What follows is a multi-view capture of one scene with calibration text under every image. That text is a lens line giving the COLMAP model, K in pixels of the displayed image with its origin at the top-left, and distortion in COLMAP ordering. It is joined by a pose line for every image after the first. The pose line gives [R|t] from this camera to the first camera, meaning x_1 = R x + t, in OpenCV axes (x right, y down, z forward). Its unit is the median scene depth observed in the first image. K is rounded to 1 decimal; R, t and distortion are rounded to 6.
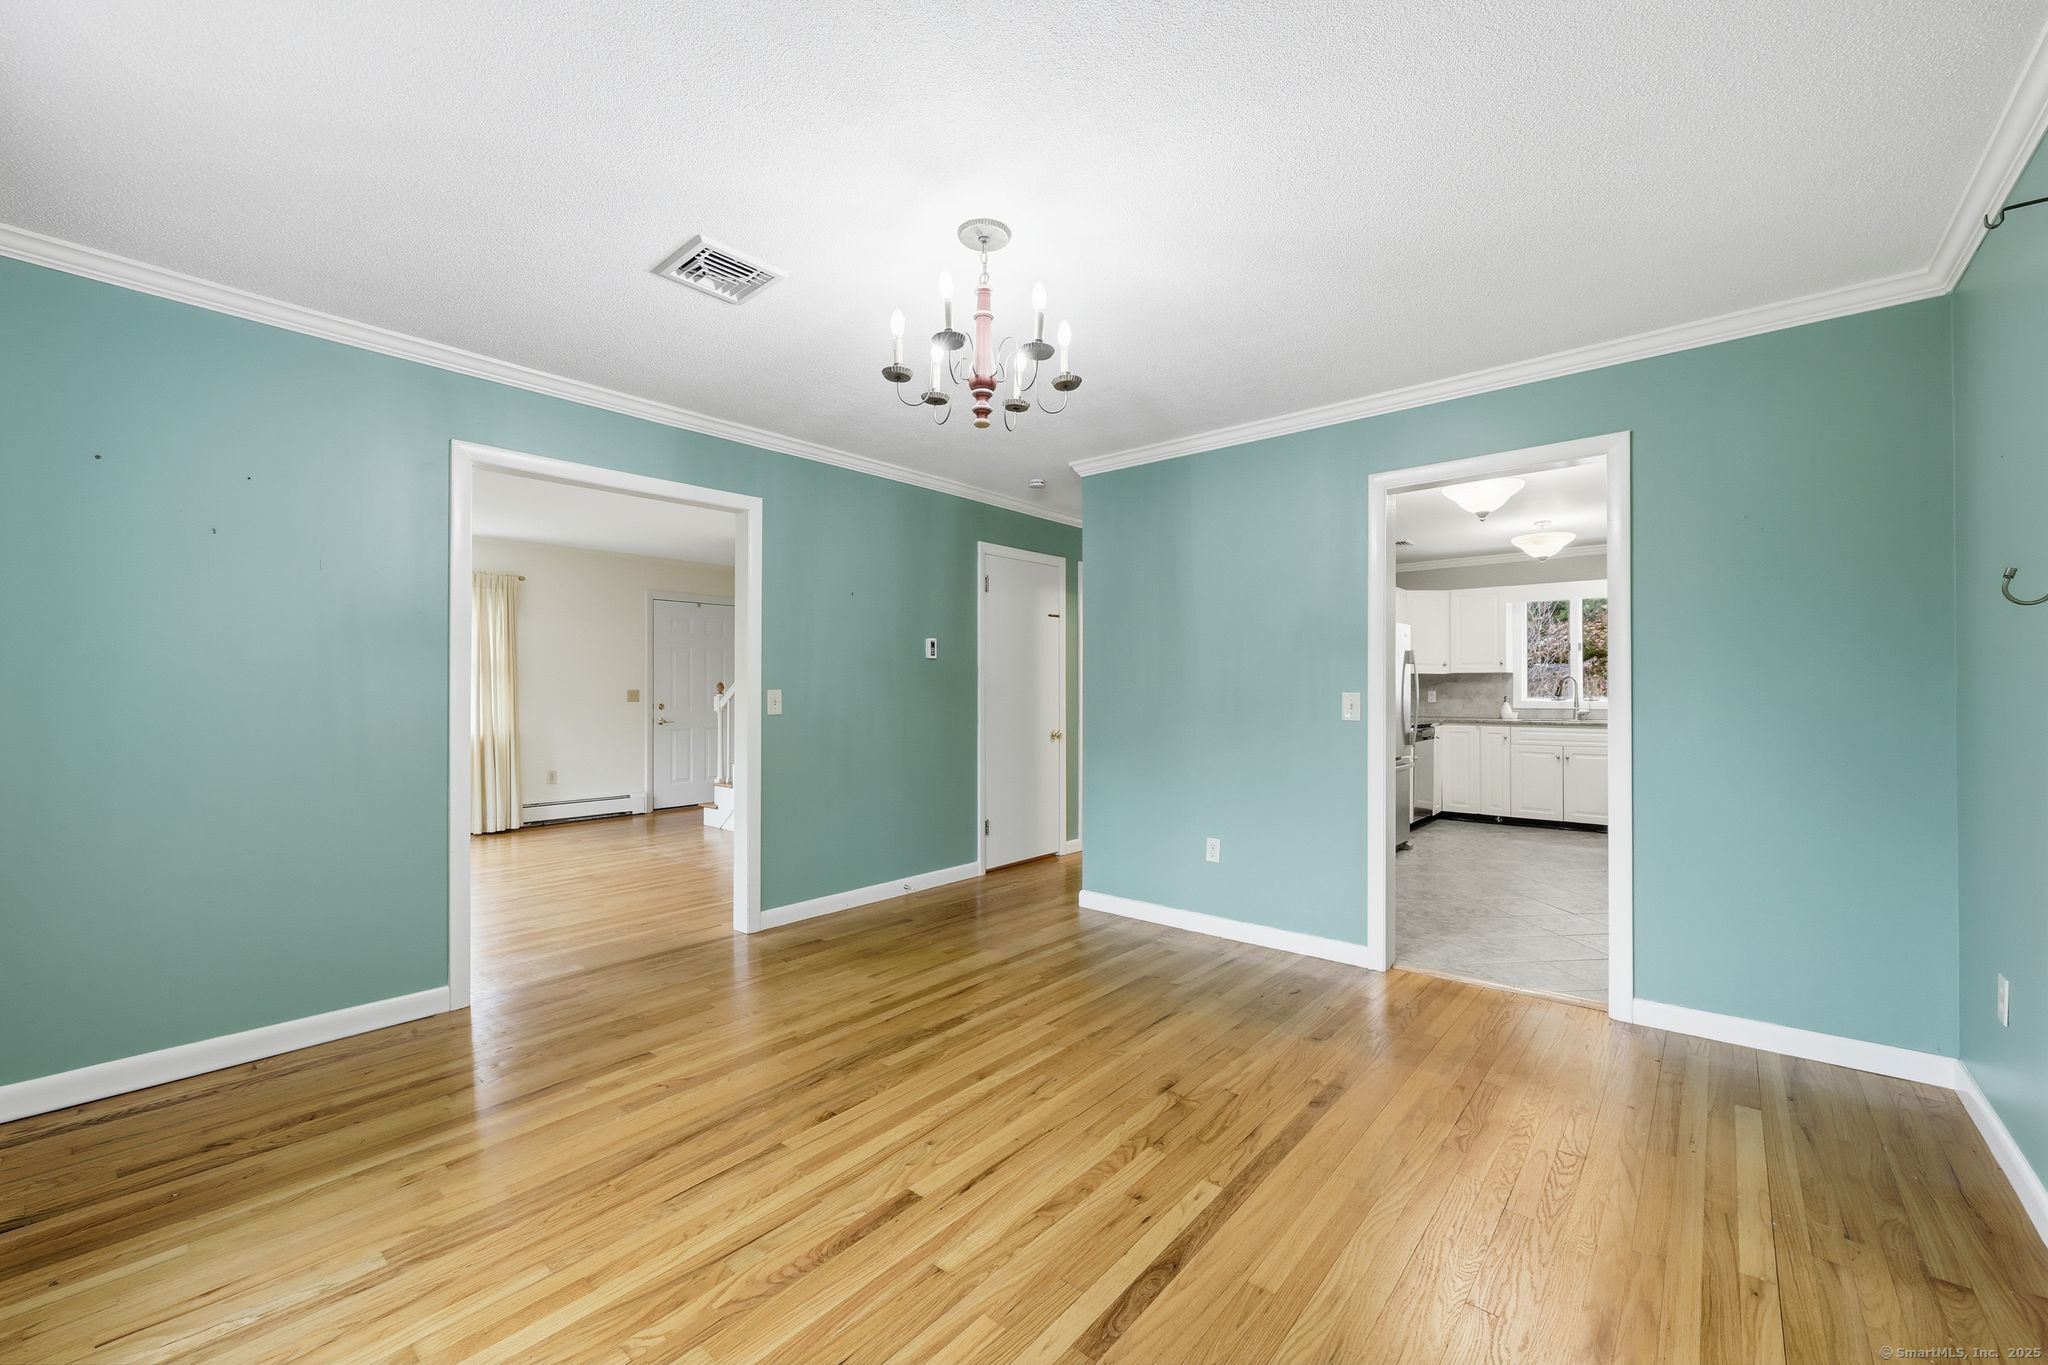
lens RADIAL K [[828.2, 0, 1015.7], [0, 828.2, 690.8], [0, 0, 1]] dist [-0.002336, 0.000137]
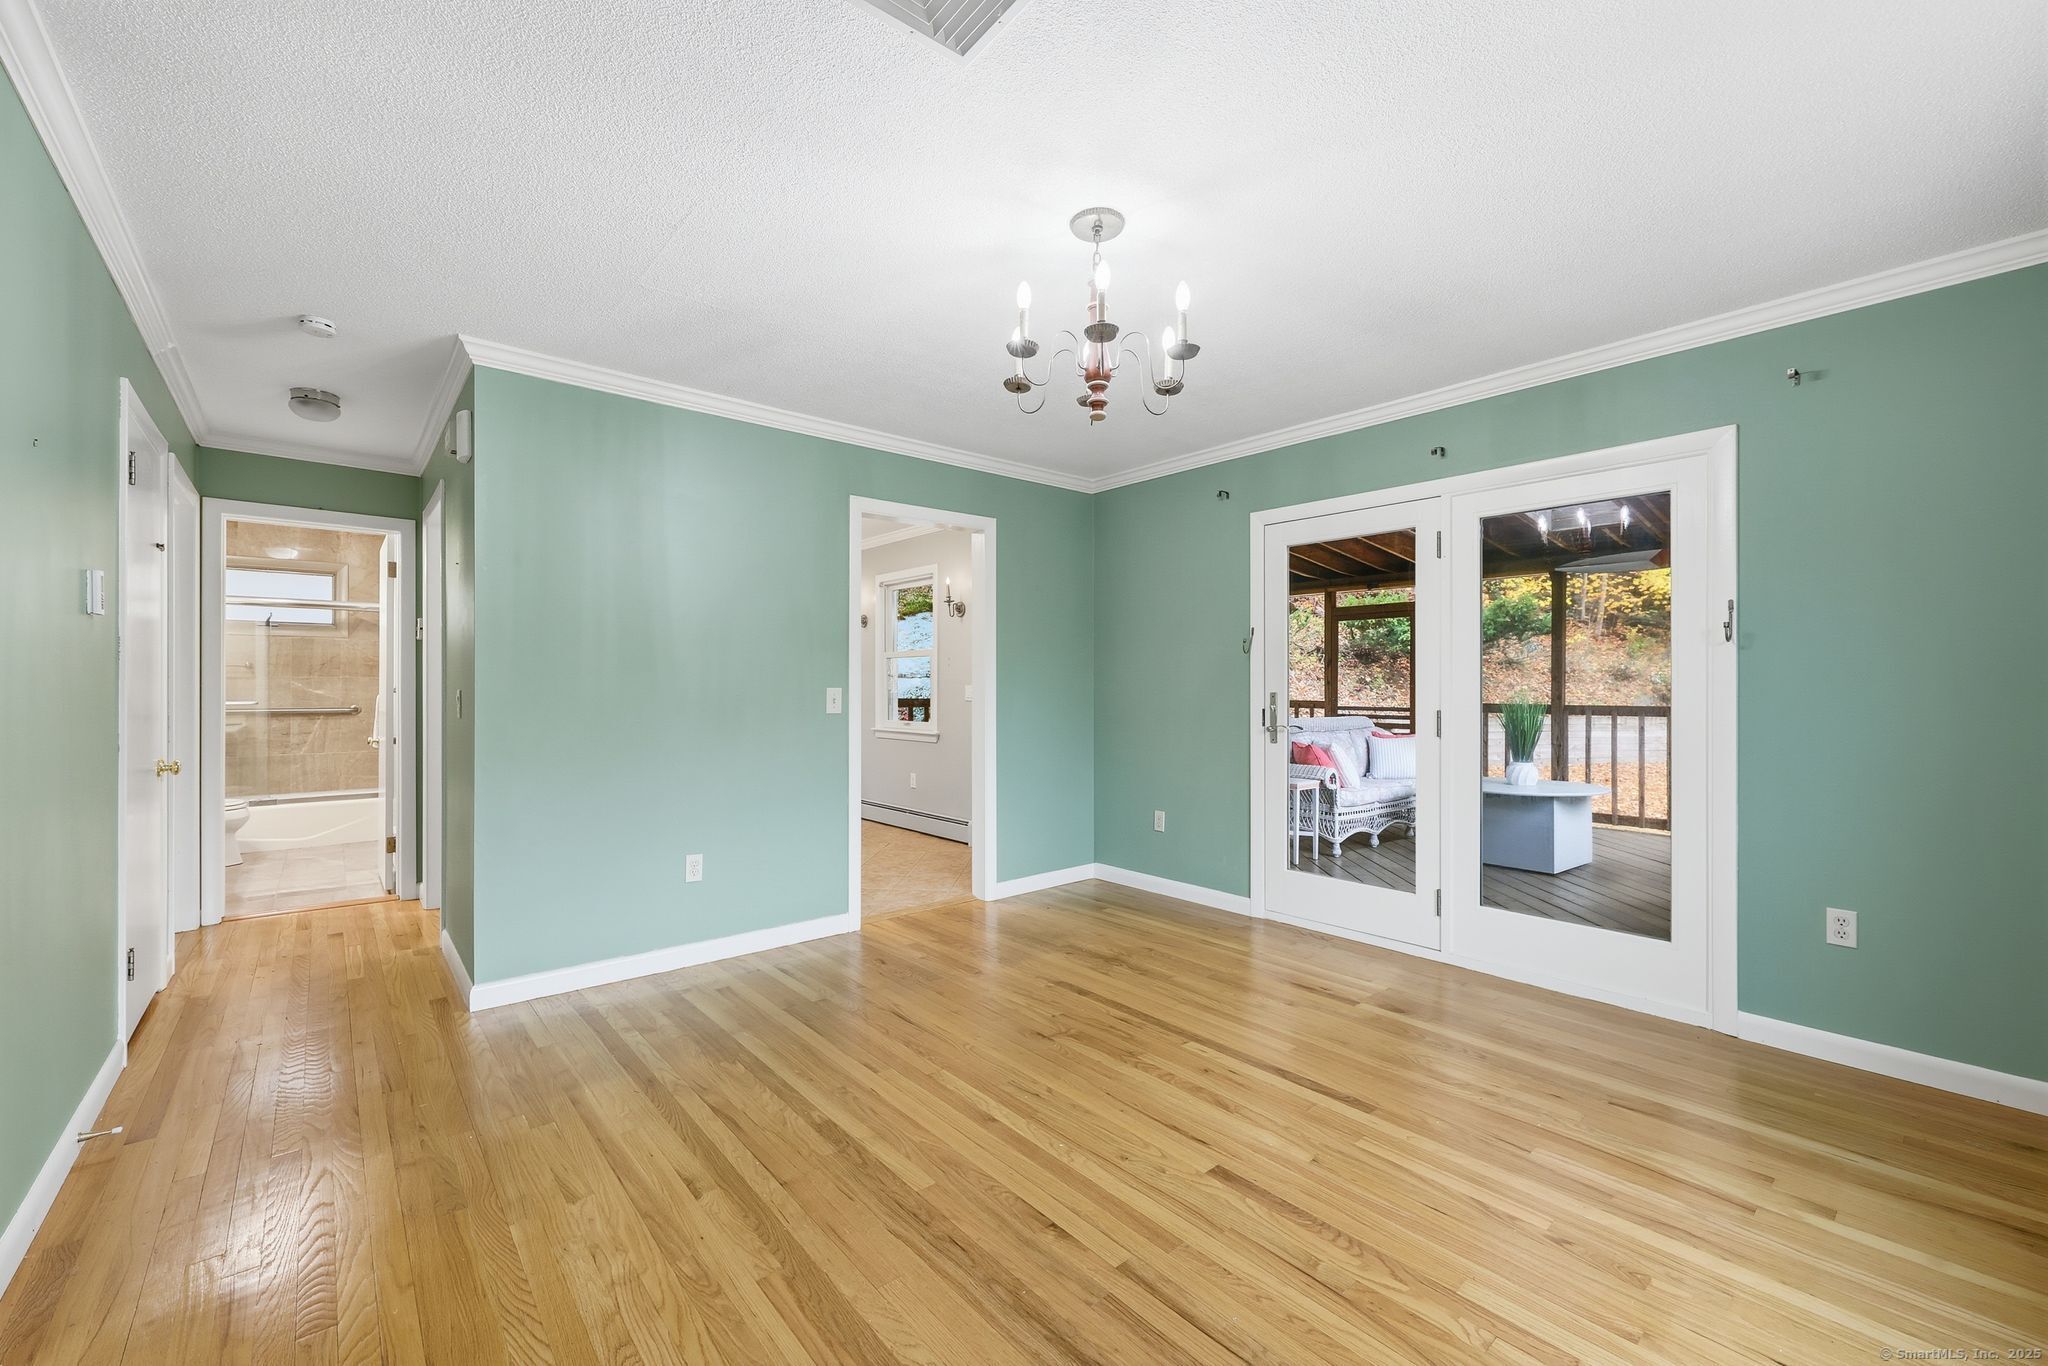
lens RADIAL K [[828.2, 0, 1019.6], [0, 828.2, 689.1], [0, 0, 1]] dist [-0.002336, 0.000137]
pose [[0.149106, -0.001935, 0.988819, -0.774200], [-0.000596, 0.999998, 0.002047, 0.000875], [-0.988821, -0.000894, 0.149104, 0.708265]]
